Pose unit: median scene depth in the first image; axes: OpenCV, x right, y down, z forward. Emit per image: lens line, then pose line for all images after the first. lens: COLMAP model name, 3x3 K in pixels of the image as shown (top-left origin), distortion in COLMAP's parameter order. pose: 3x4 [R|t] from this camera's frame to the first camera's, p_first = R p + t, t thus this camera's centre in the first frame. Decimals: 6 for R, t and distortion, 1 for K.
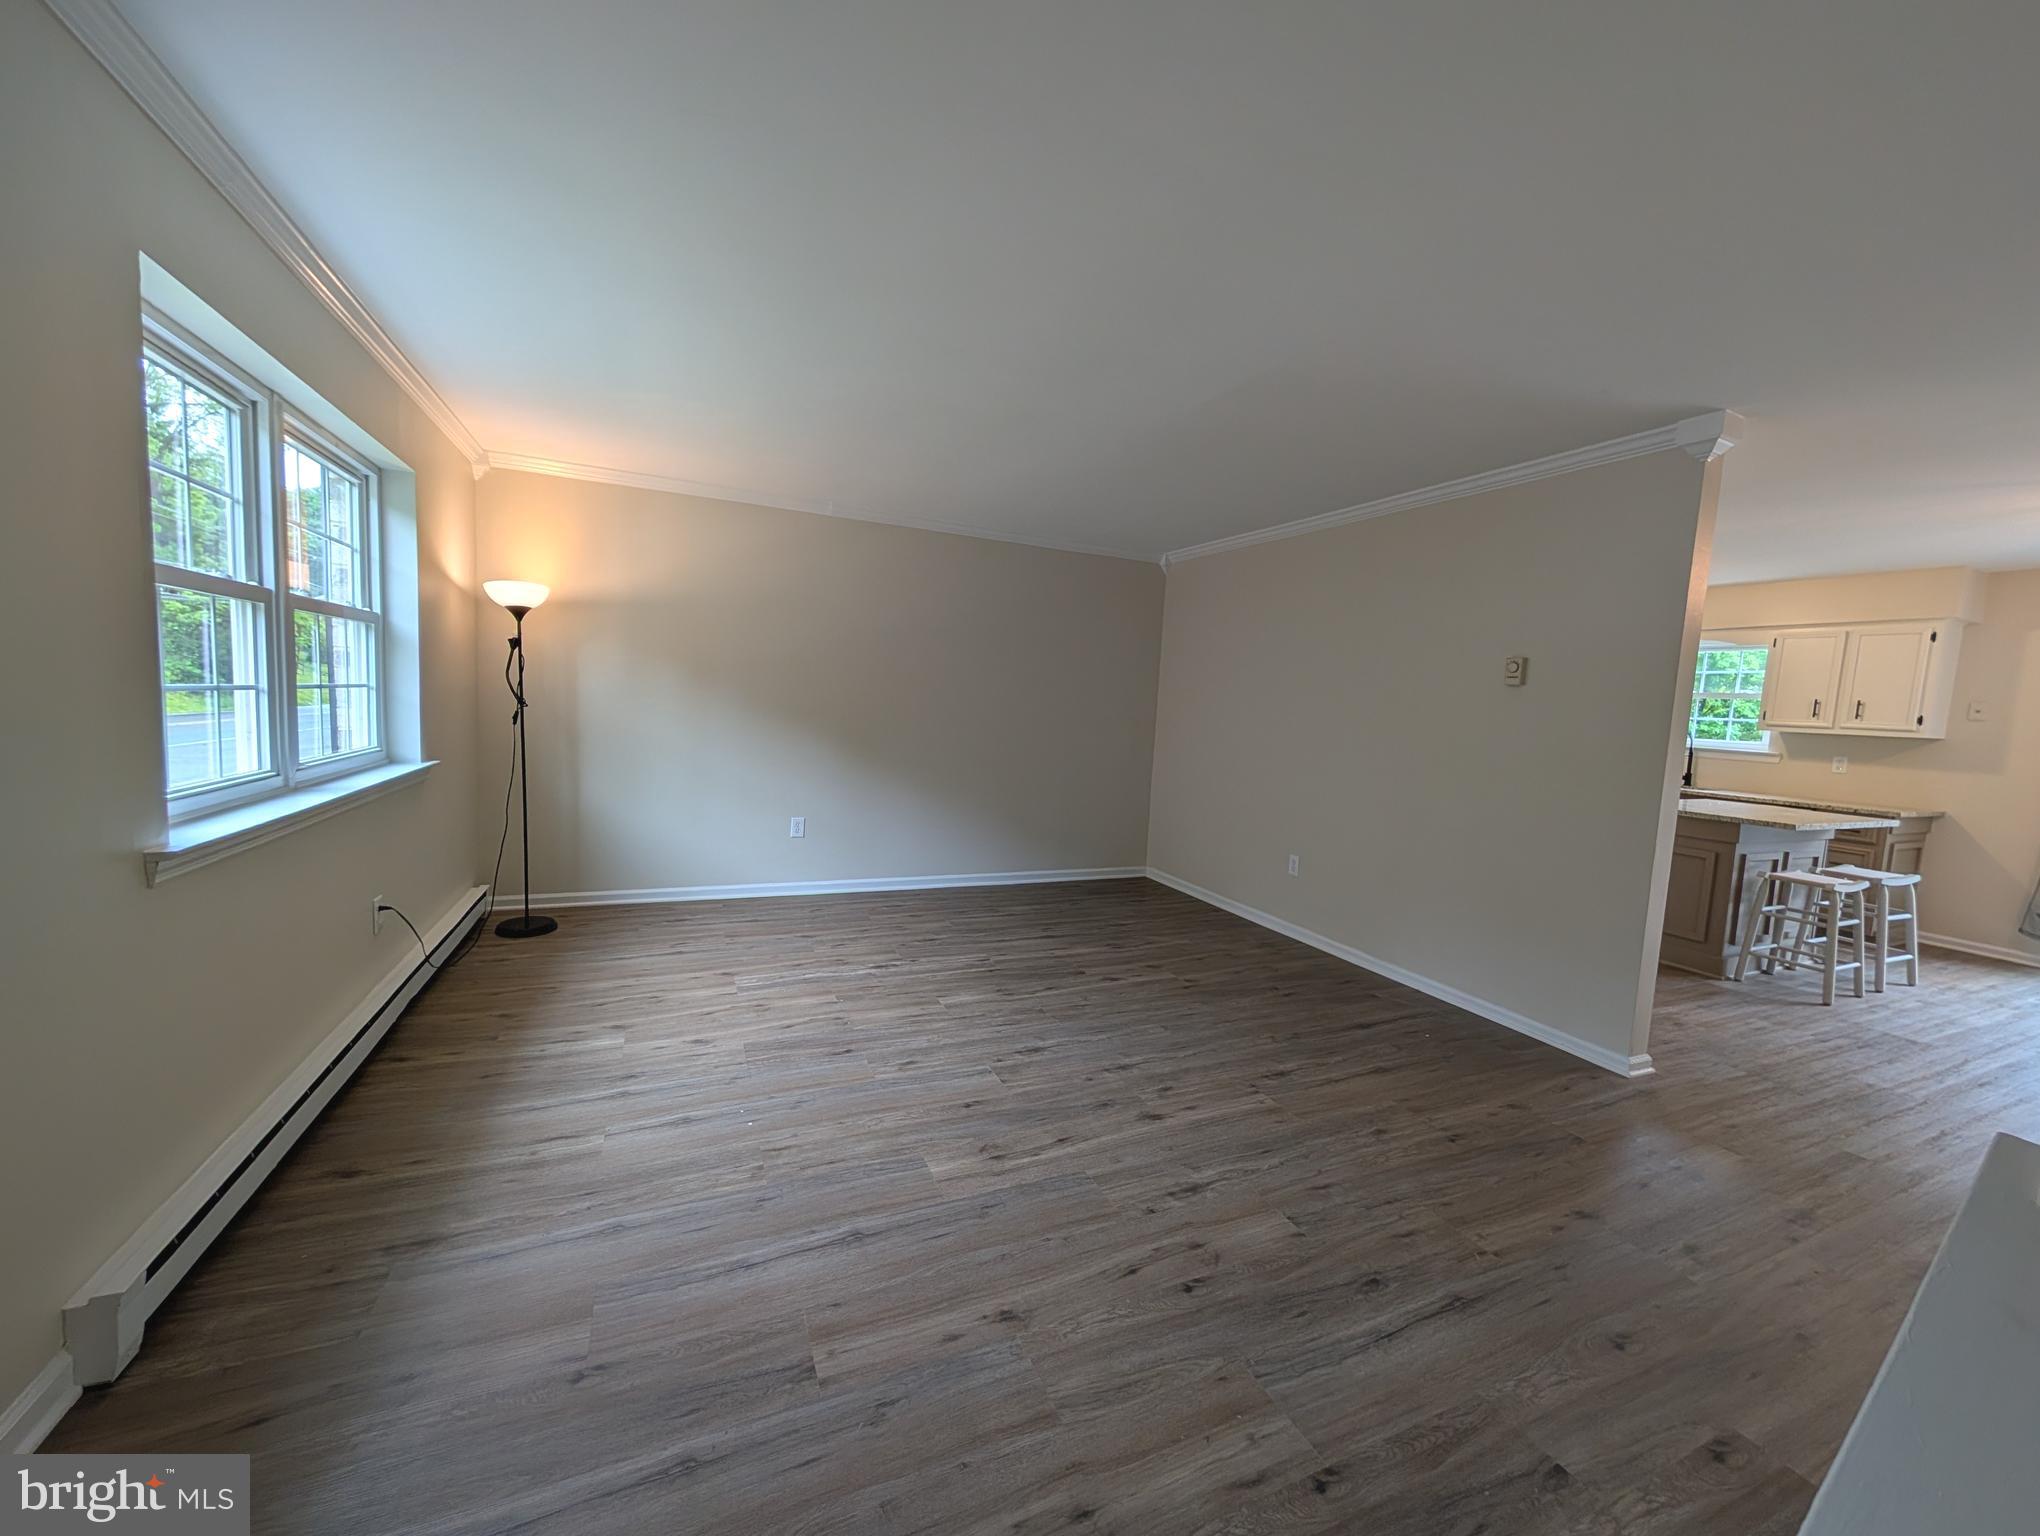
lens RADIAL K [[773.8, 0, 1023.9], [0, 773.8, 773.9], [0, 0, 1]] dist [-0.001020, 0.000021]
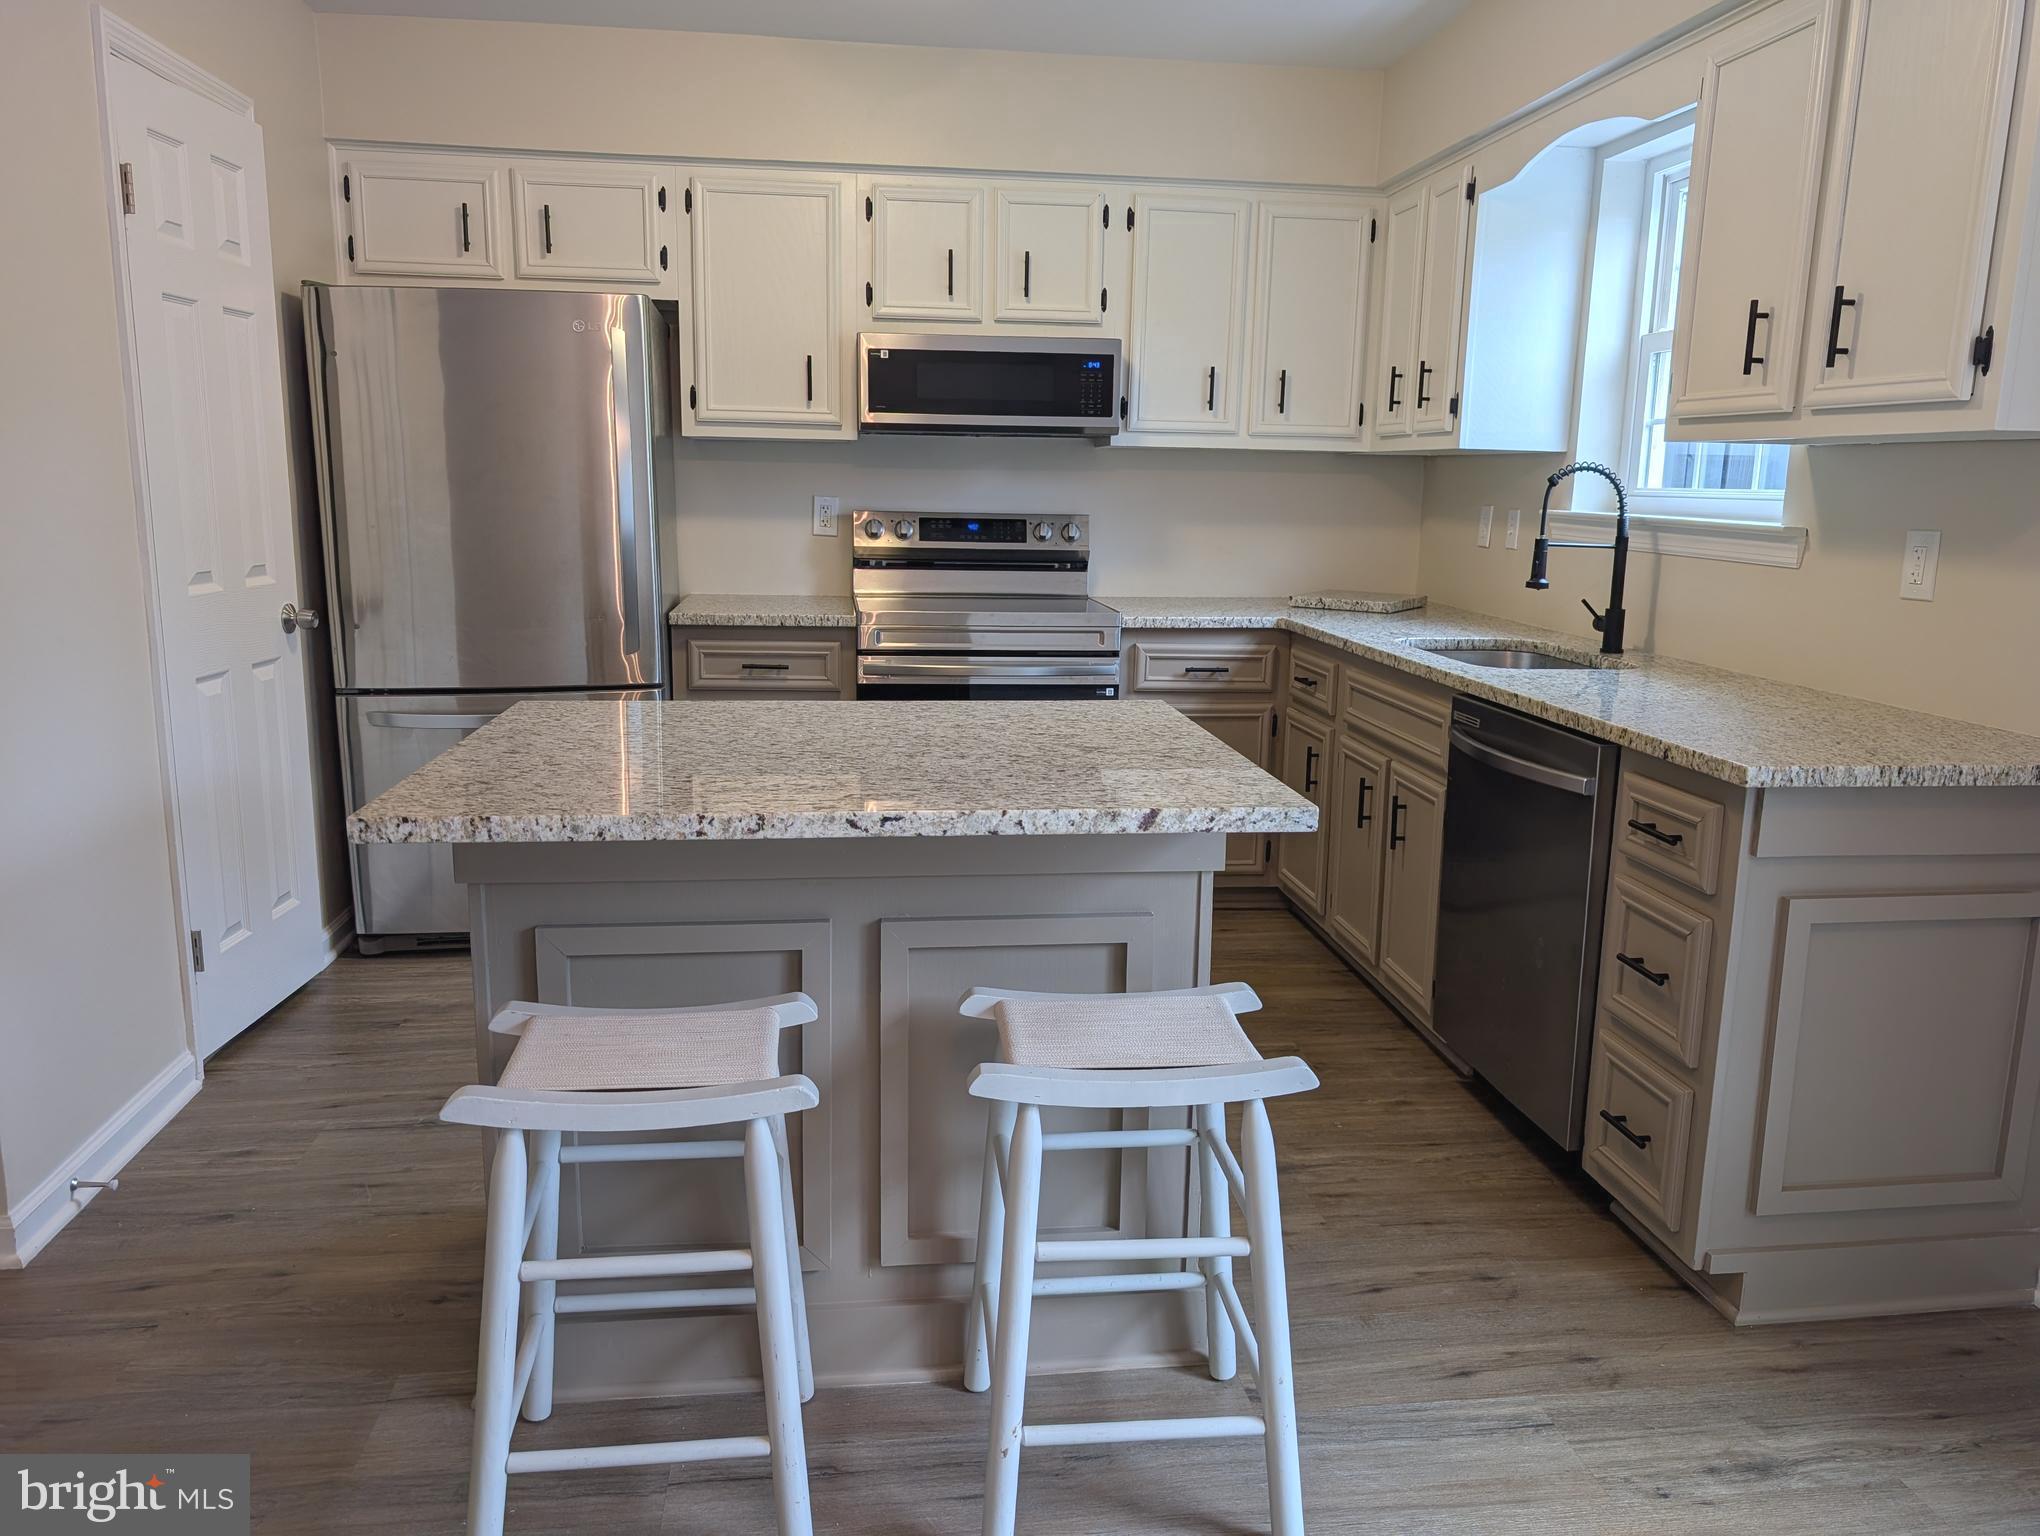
lens RADIAL K [[1456.1, 0, 1020.2], [0, 1456.1, 778.4], [0, 0, 1]] dist [0.009664, -0.011454]
pose [[0.958249, 0.024012, -0.284925, 1.655059], [0.004240, 0.995165, 0.098124, 0.016896], [0.285904, -0.095235, 0.953514, 0.837449]]
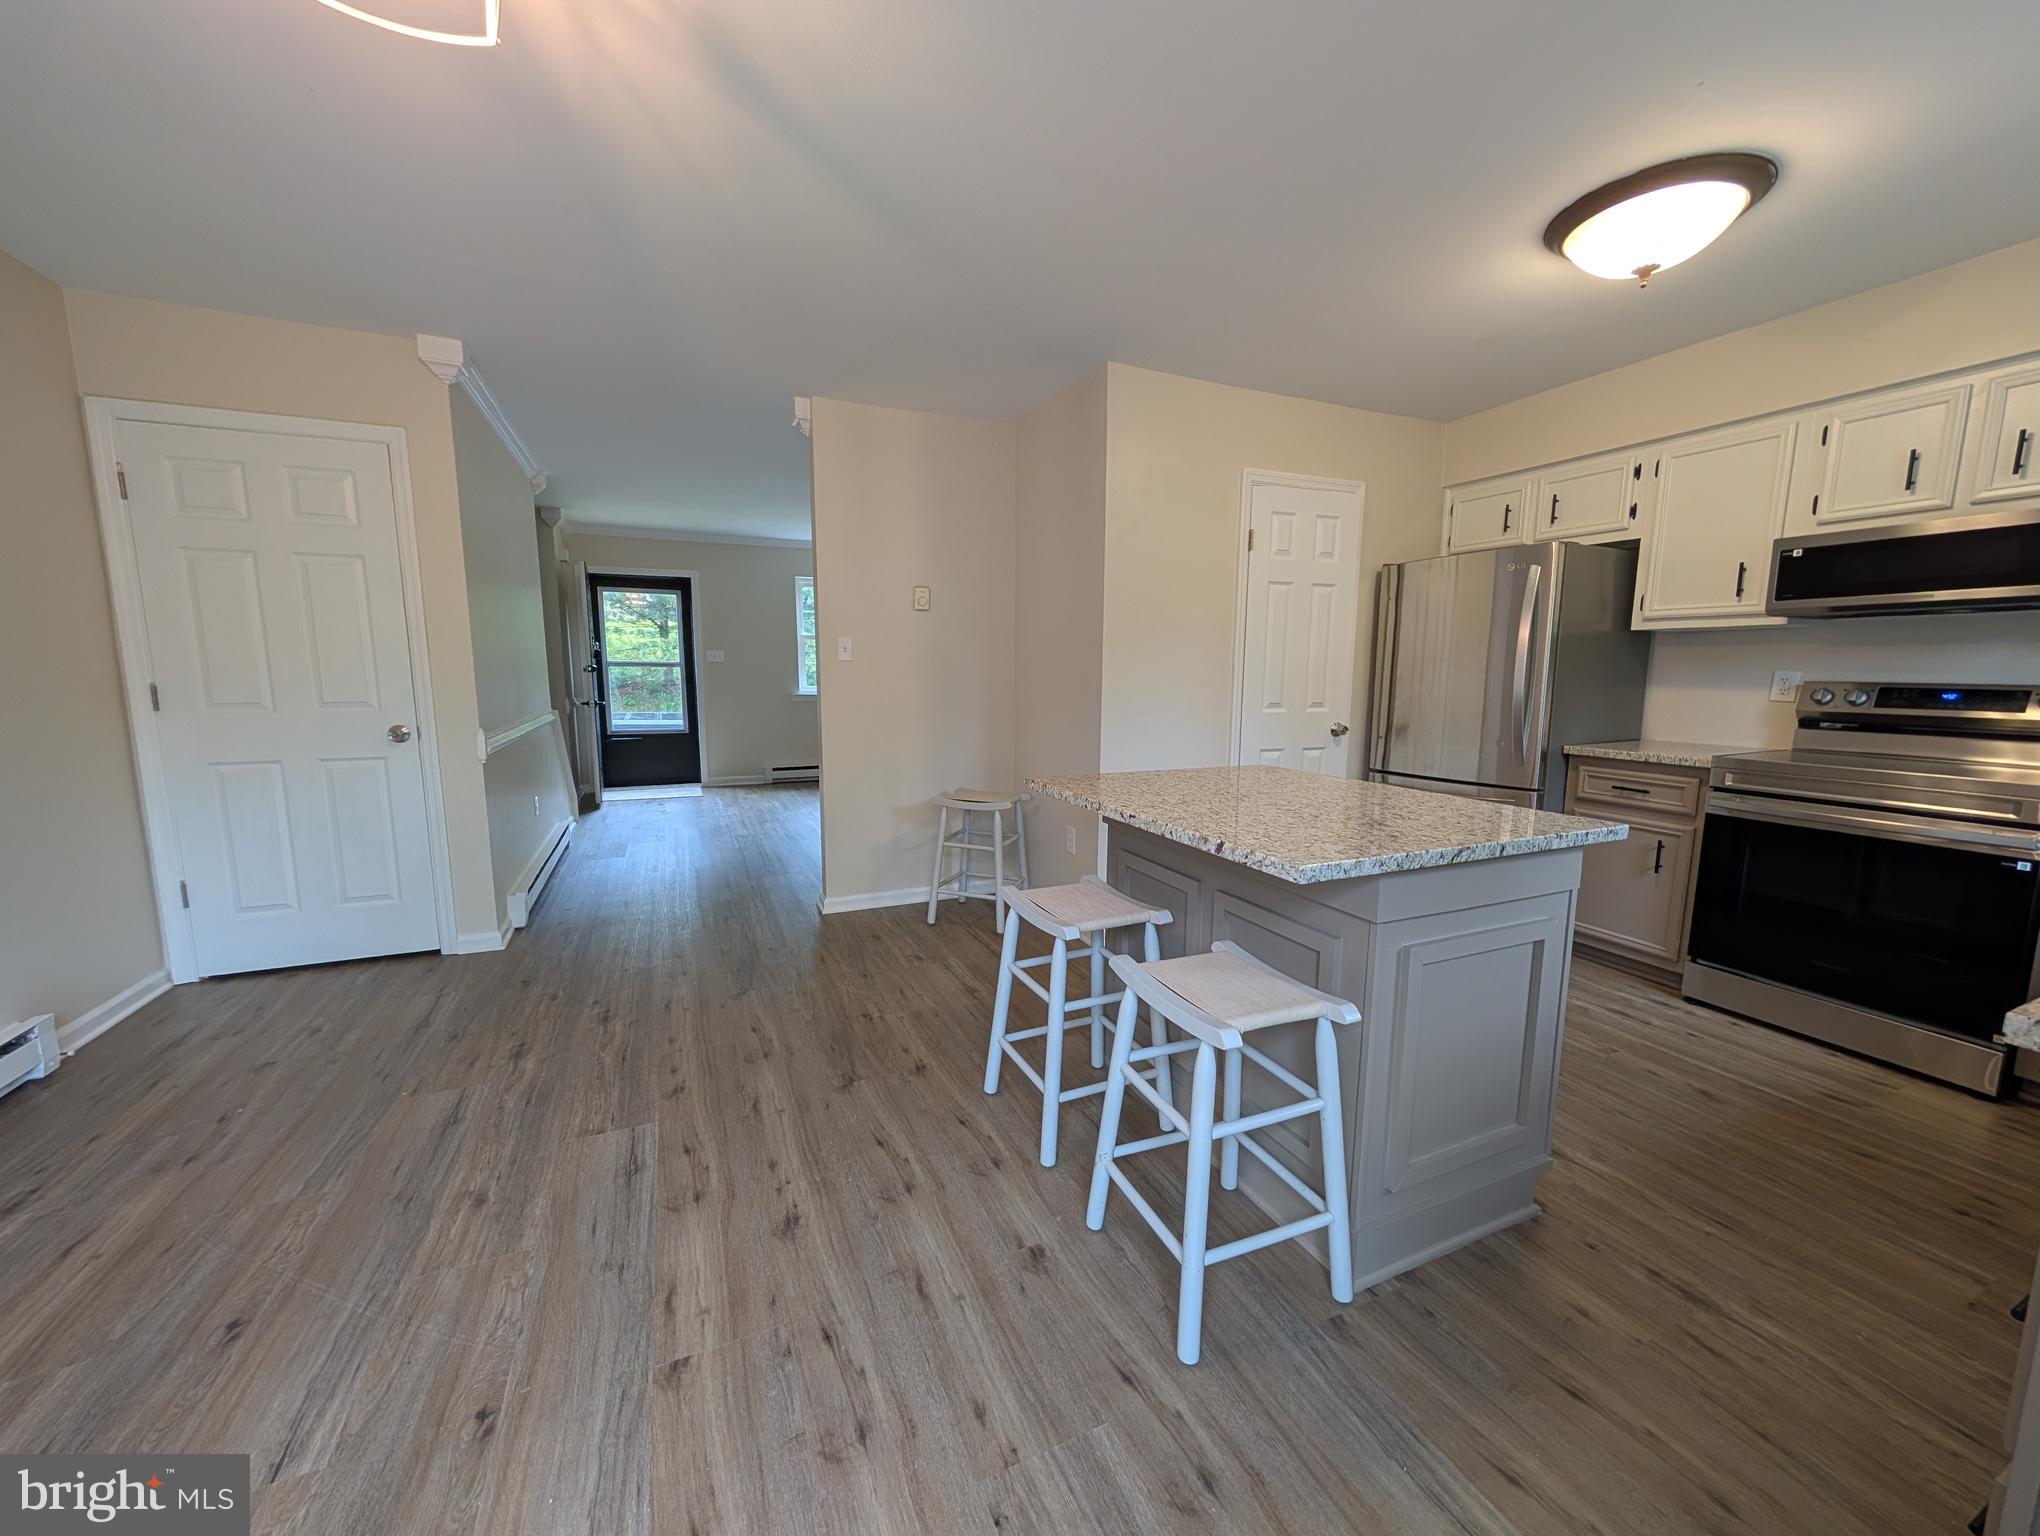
lens RADIAL K [[773.8, 0, 1022.2], [0, 773.8, 766.0], [0, 0, 1]] dist [-0.001020, 0.000021]
pose [[0.011942, 0.079299, -0.996779, 2.010337], [-0.095470, 0.992387, 0.077806, 0.012706], [0.995361, 0.094234, 0.019421, 1.246684]]
